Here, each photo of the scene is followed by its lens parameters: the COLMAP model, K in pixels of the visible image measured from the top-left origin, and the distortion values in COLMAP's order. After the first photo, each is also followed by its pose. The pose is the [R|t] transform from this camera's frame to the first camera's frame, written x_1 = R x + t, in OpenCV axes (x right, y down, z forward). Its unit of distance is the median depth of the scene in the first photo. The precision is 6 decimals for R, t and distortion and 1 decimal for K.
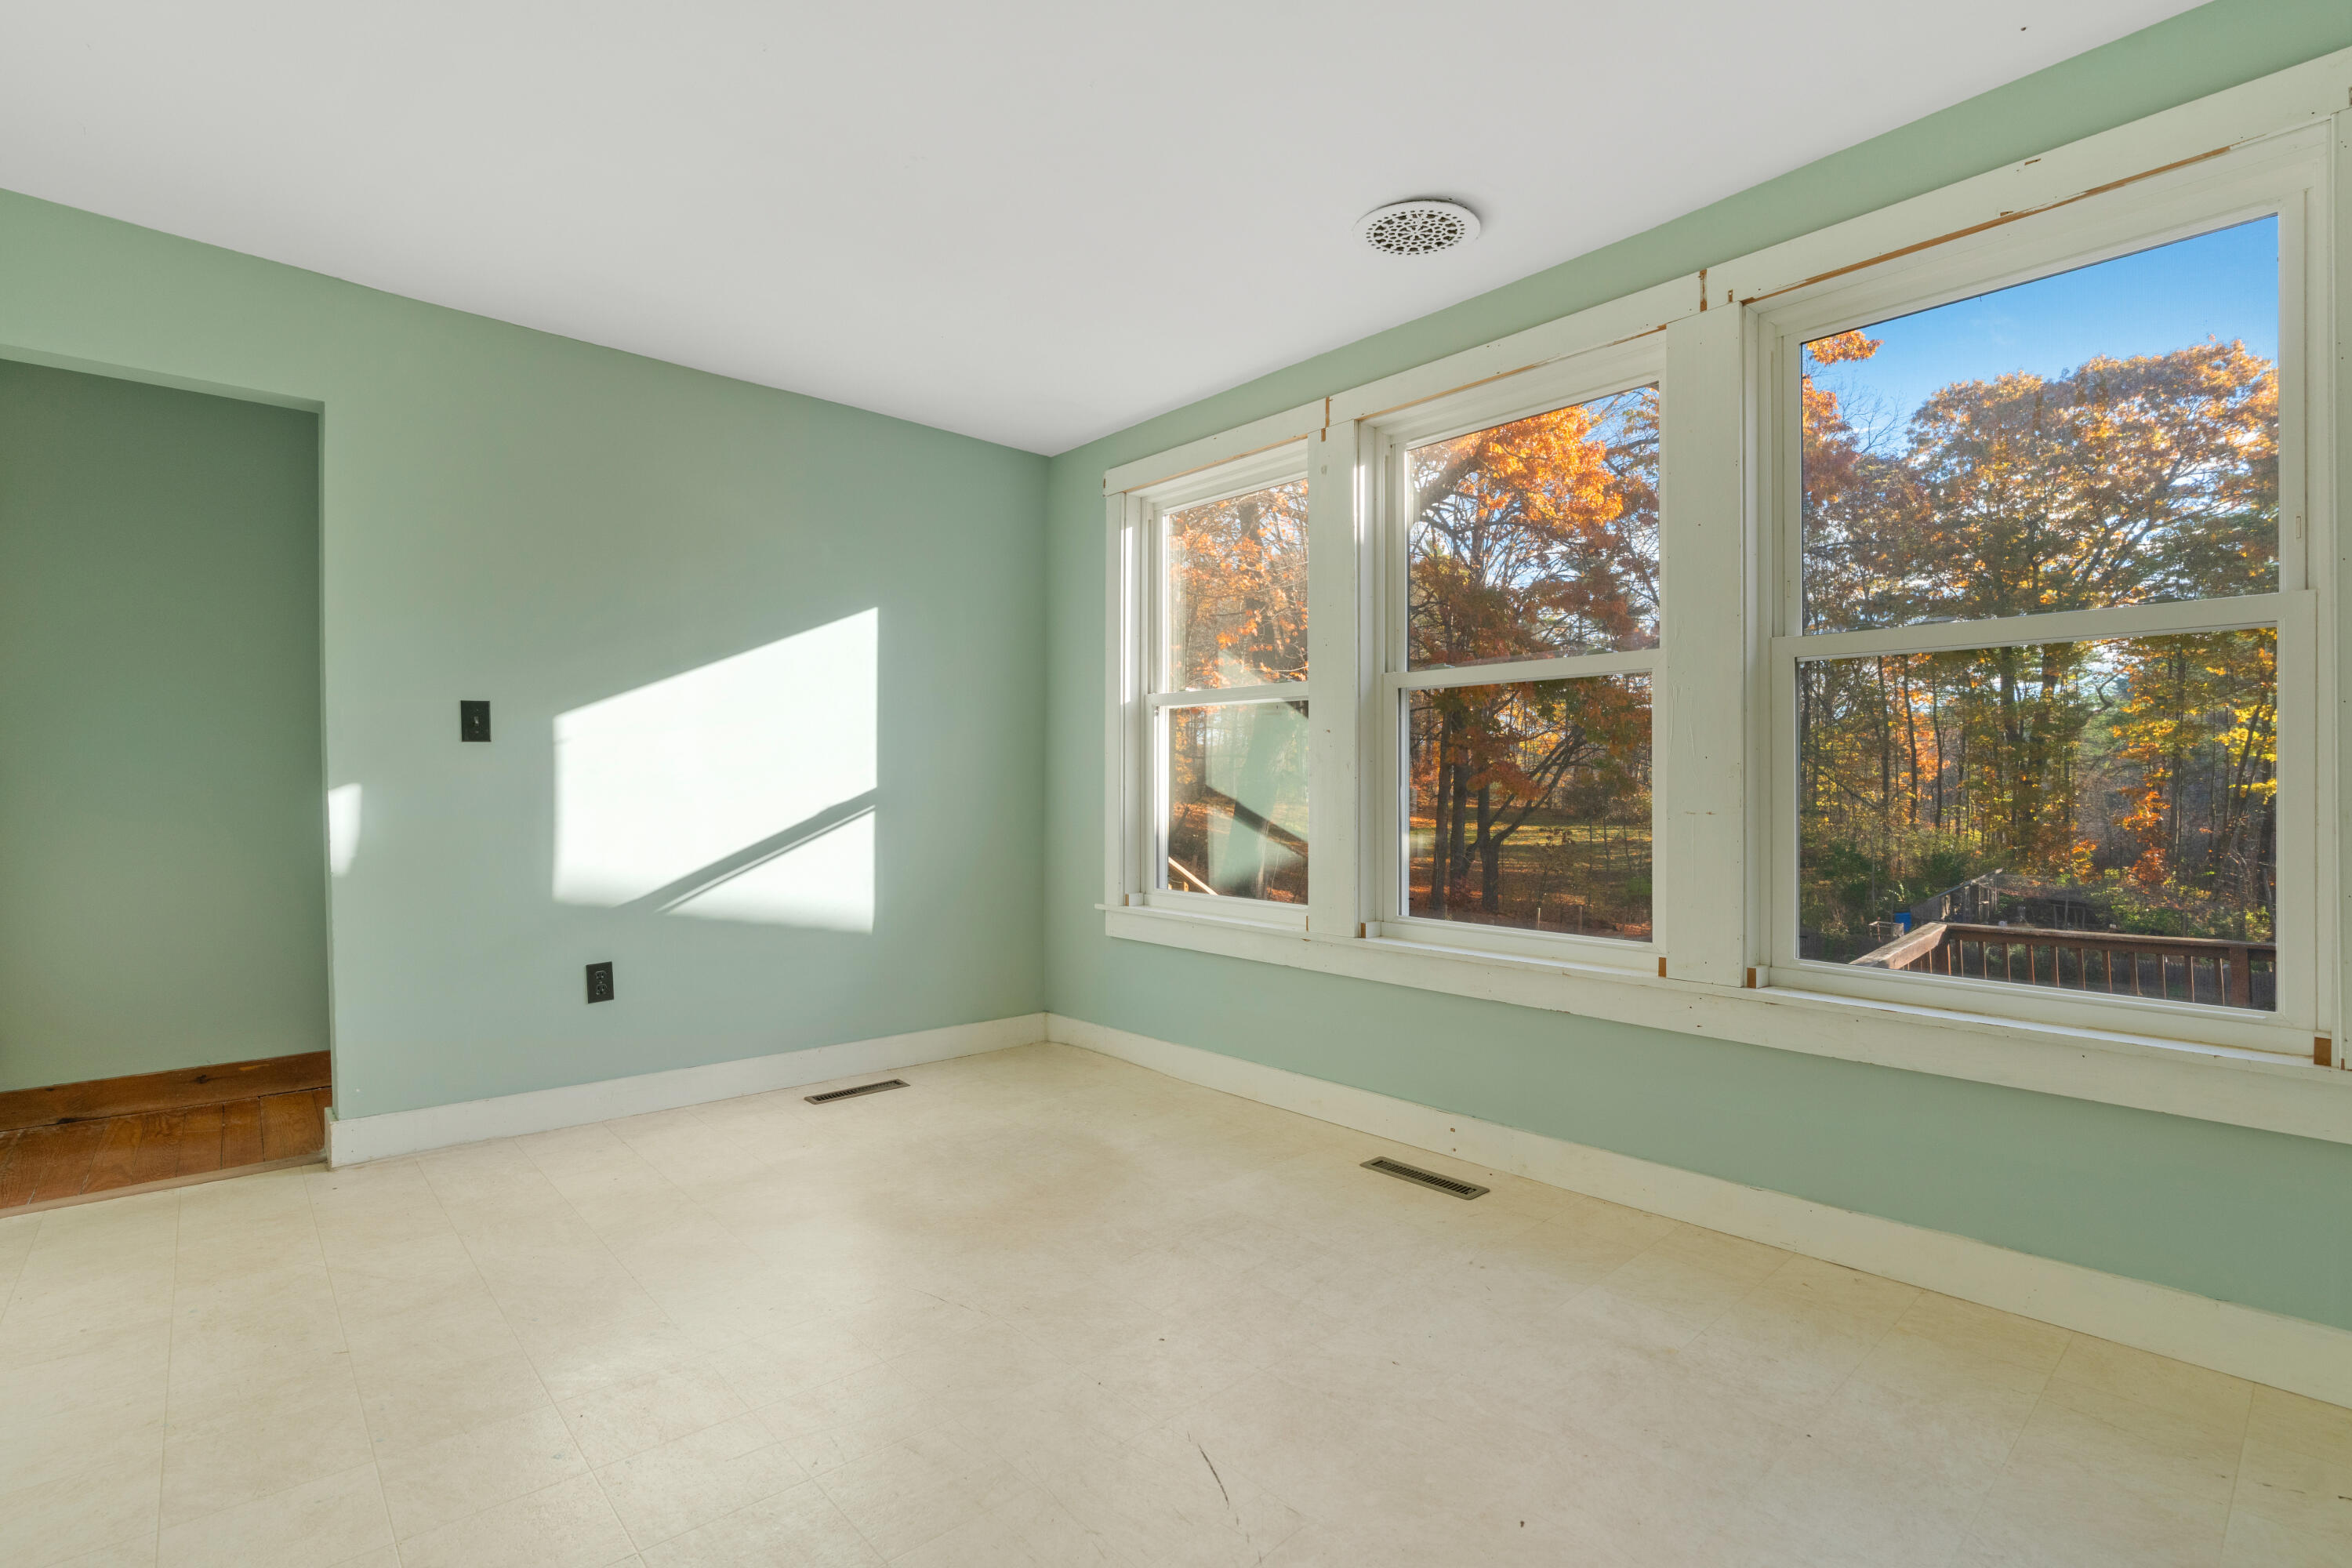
lens RADIAL K [[1067.3, 0, 1173.8], [0, 1067.3, 776.4], [0, 0, 1]] dist [-0.011484, 0.003565]
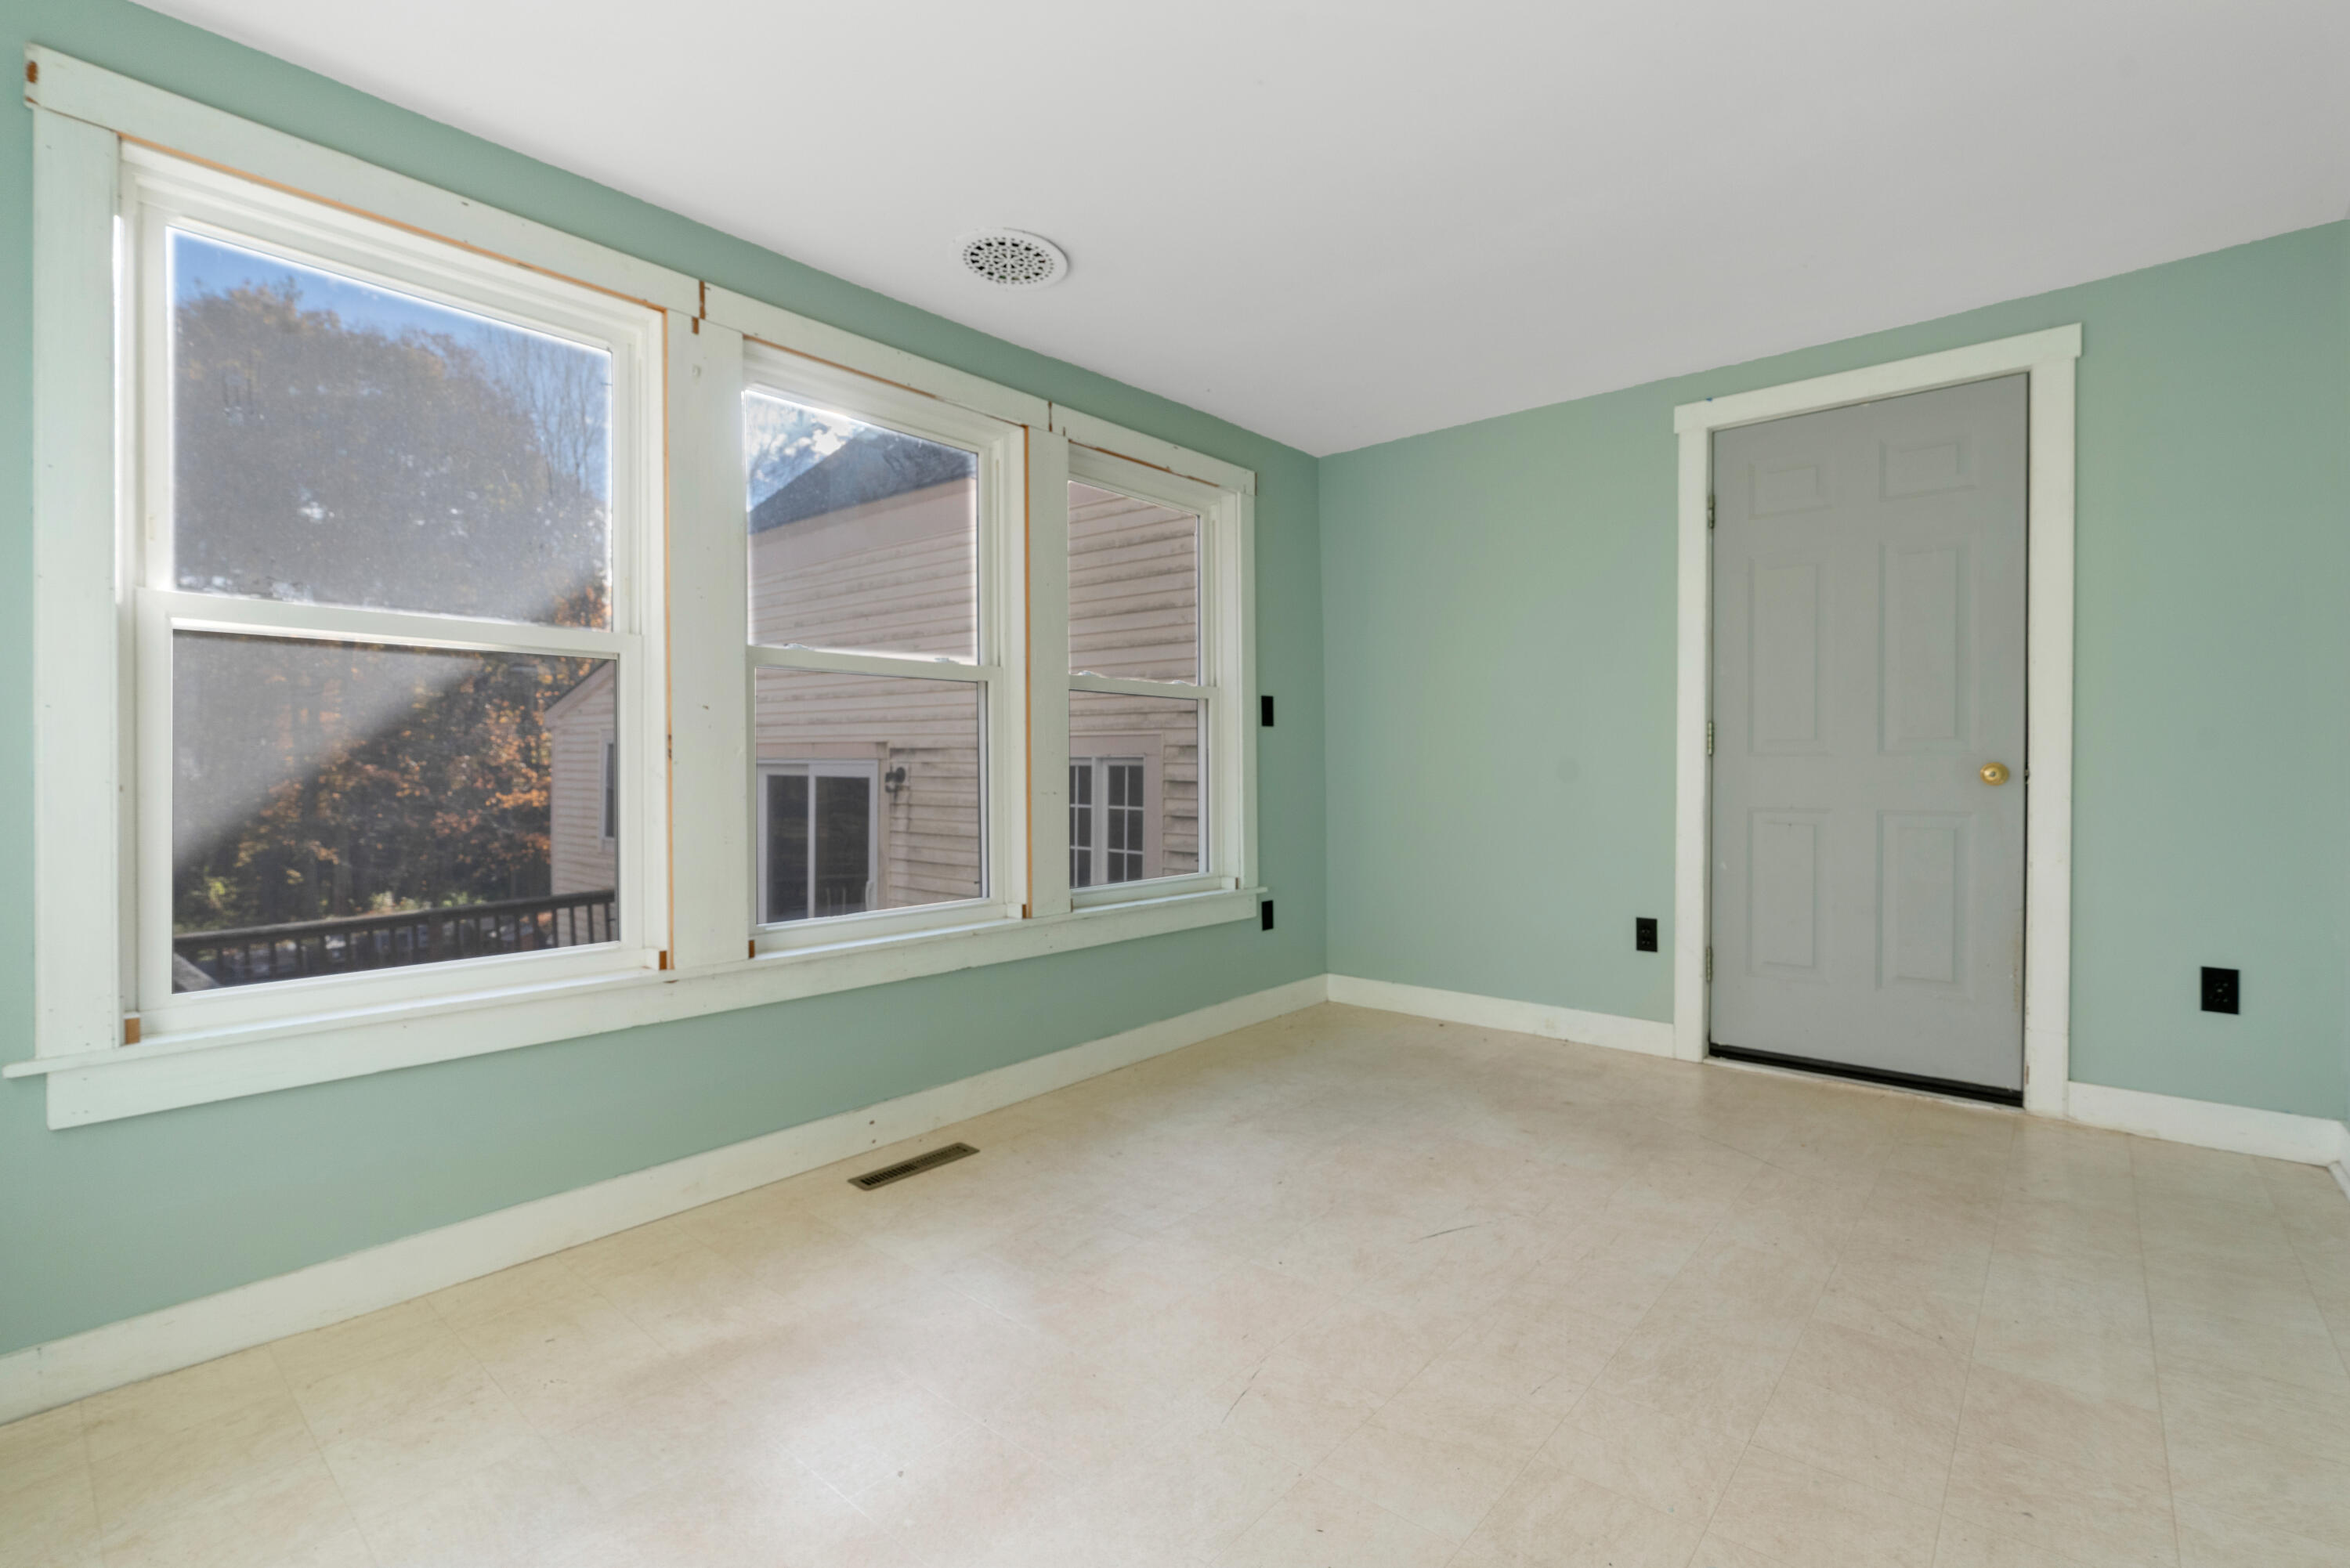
lens RADIAL K [[1066.3, 0, 1167.4], [0, 1066.3, 781.8], [0, 0, 1]] dist [-0.011484, 0.003565]
pose [[-0.112865, -0.008153, 0.993577, -0.398823], [-0.000989, 0.999967, 0.008093, 0.003036], [-0.993610, -0.000069, -0.112869, 0.444240]]
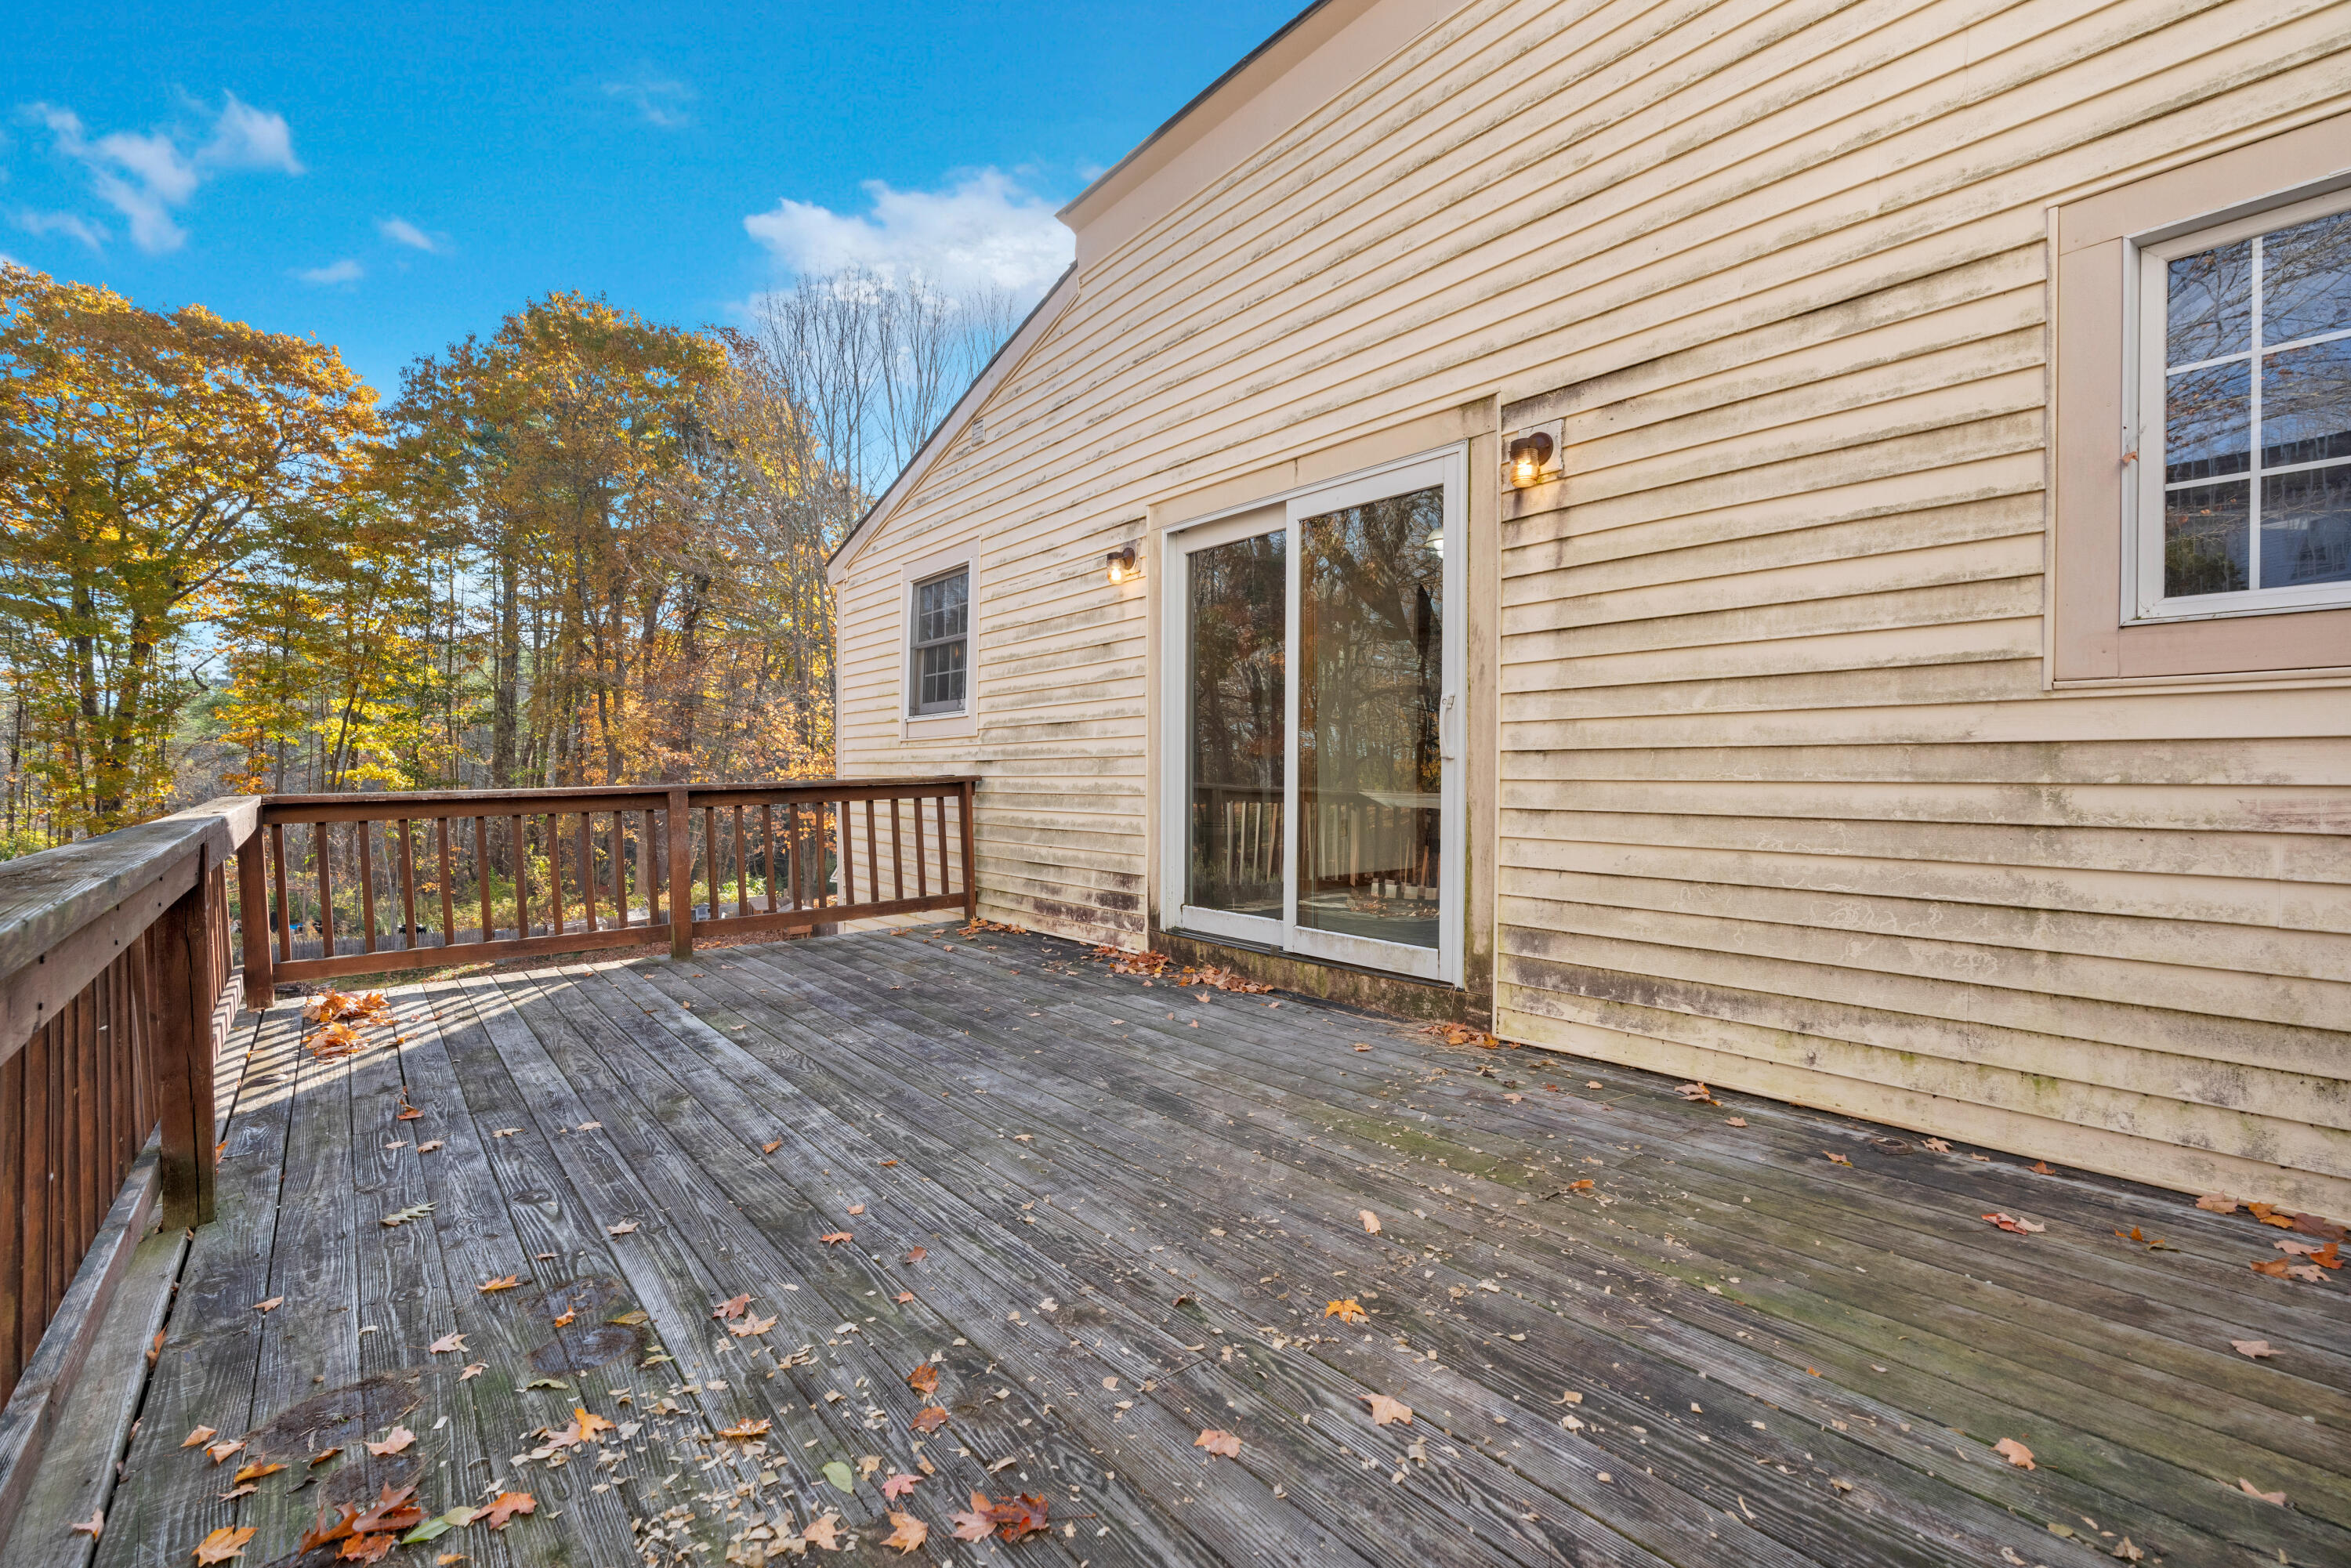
lens RADIAL K [[1066.8, 0, 1190.1], [0, 1066.8, 789.6], [0, 0, 1]] dist [-0.011484, 0.003565]
pose [[0.081344, -0.011896, 0.996615, 0.240699], [0.001781, 0.999929, 0.011790, 0.176320], [-0.996684, 0.000815, 0.081359, 0.741017]]
